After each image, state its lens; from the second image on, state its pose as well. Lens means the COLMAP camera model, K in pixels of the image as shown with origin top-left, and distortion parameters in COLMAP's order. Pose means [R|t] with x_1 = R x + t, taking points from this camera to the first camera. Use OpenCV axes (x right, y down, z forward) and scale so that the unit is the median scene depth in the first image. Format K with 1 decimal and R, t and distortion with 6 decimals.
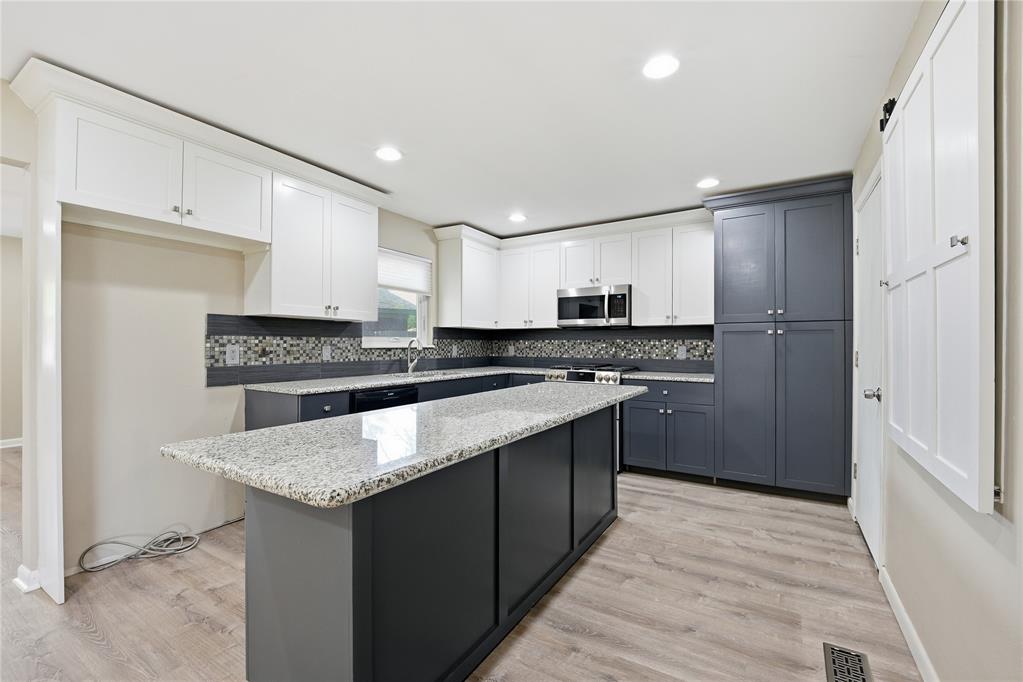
lens RADIAL K [[428.5, 0, 510.1], [0, 428.5, 344.2], [0, 0, 1]] dist [0.013797, -0.022705]
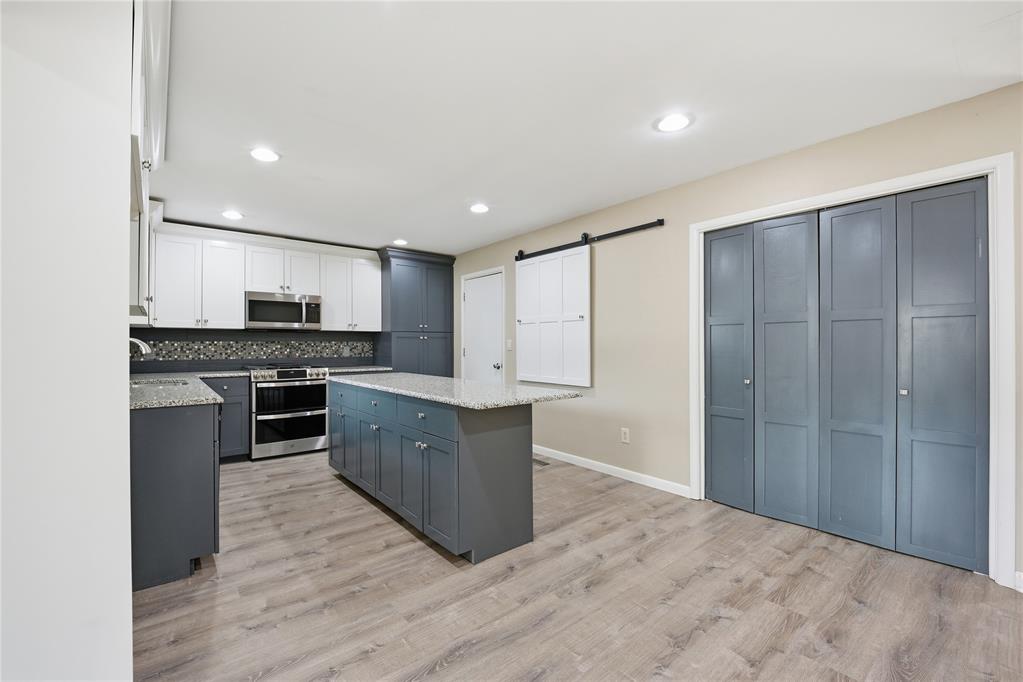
lens RADIAL K [[428.5, 0, 510.1], [0, 428.5, 344.2], [0, 0, 1]] dist [0.013797, -0.022705]
pose [[0.320626, -0.000092, 0.947206, -0.715108], [0.003450, 0.999993, -0.001071, 0.000266], [-0.947200, 0.003611, 0.320624, 0.098623]]
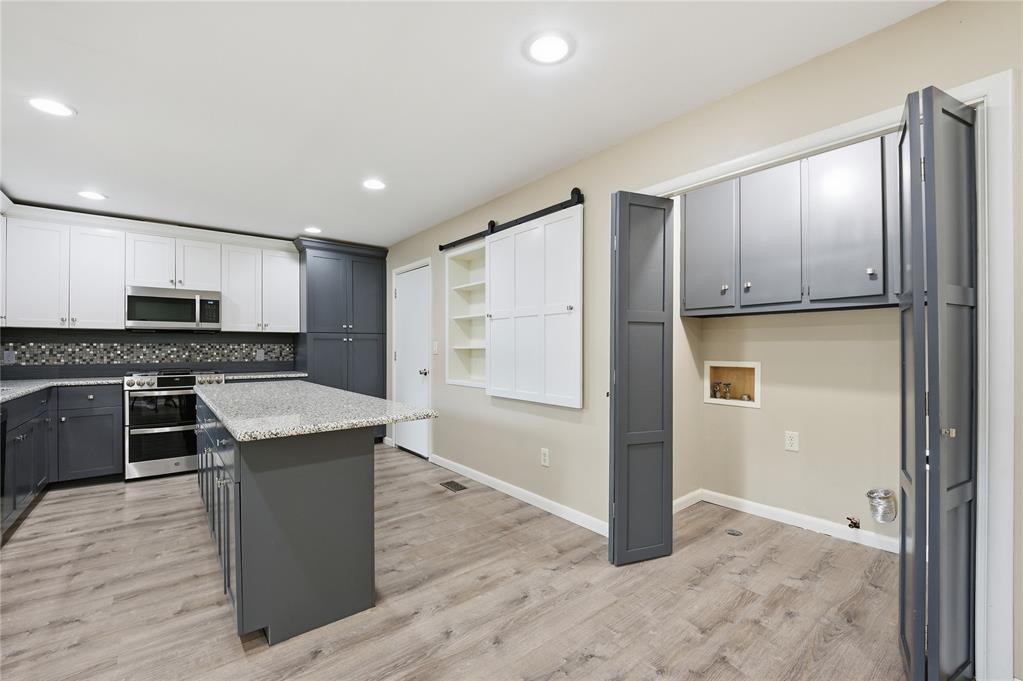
lens RADIAL K [[432.9, 0, 509.8], [0, 432.9, 347.0], [0, 0, 1]] dist [-0.016796, 0.000513]
pose [[0.323935, 0.000338, 0.946079, -0.509238], [0.002517, 0.999996, -0.001219, 0.000826], [-0.946076, 0.002776, 0.323932, -0.029851]]
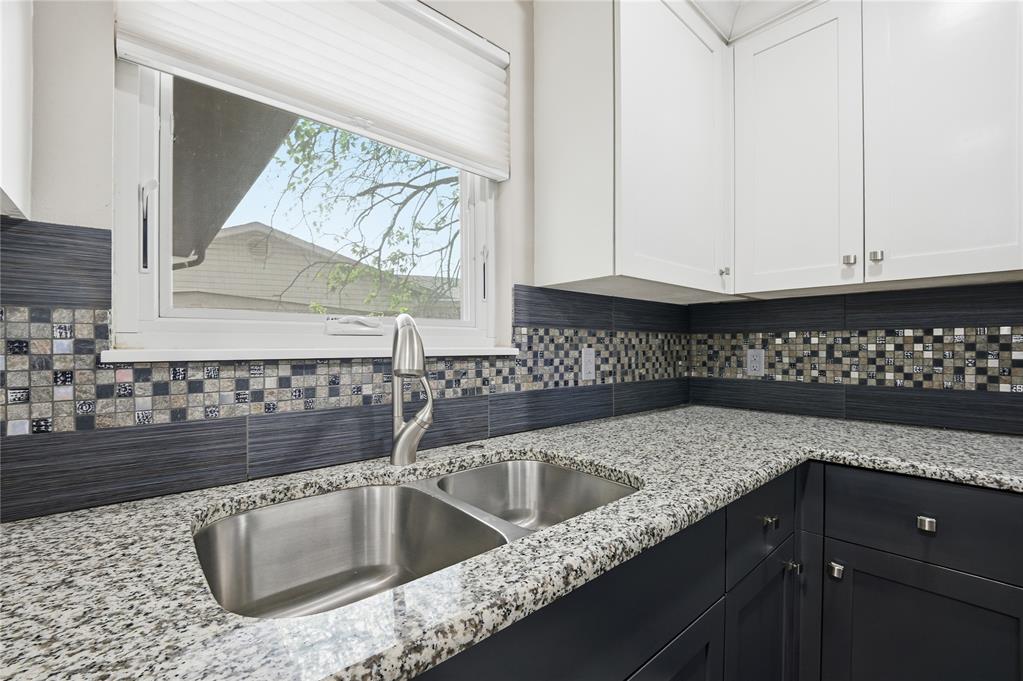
lens RADIAL K [[453.6, 0, 516.8], [0, 453.6, 347.8], [0, 0, 1]] dist [-0.002539, -0.000470]
pose [[0.962956, -0.002480, -0.269647, -0.104880], [0.003074, 0.999994, 0.001780, 0.002505], [0.269640, -0.002543, 0.962958, 0.777675]]
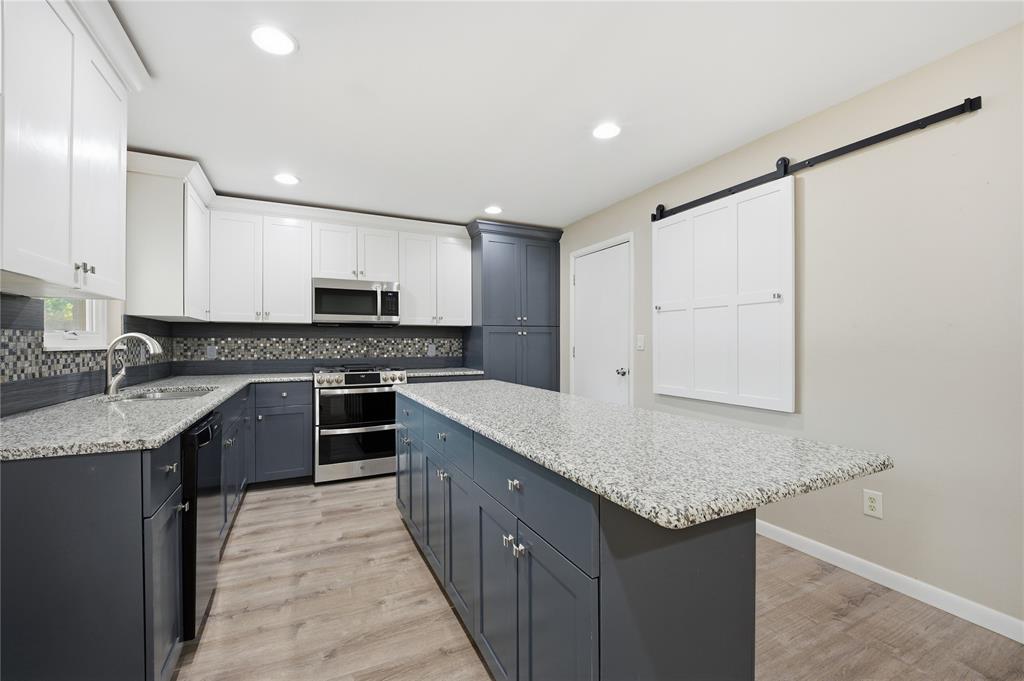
lens RADIAL K [[424.8, 0, 509.1], [0, 424.8, 342.6], [0, 0, 1]] dist [0.021087, -0.021428]
pose [[0.531821, -0.001628, 0.846855, -0.430733], [0.003137, 0.999995, -0.000048, 0.000513], [-0.846851, 0.002682, 0.531824, 0.259052]]
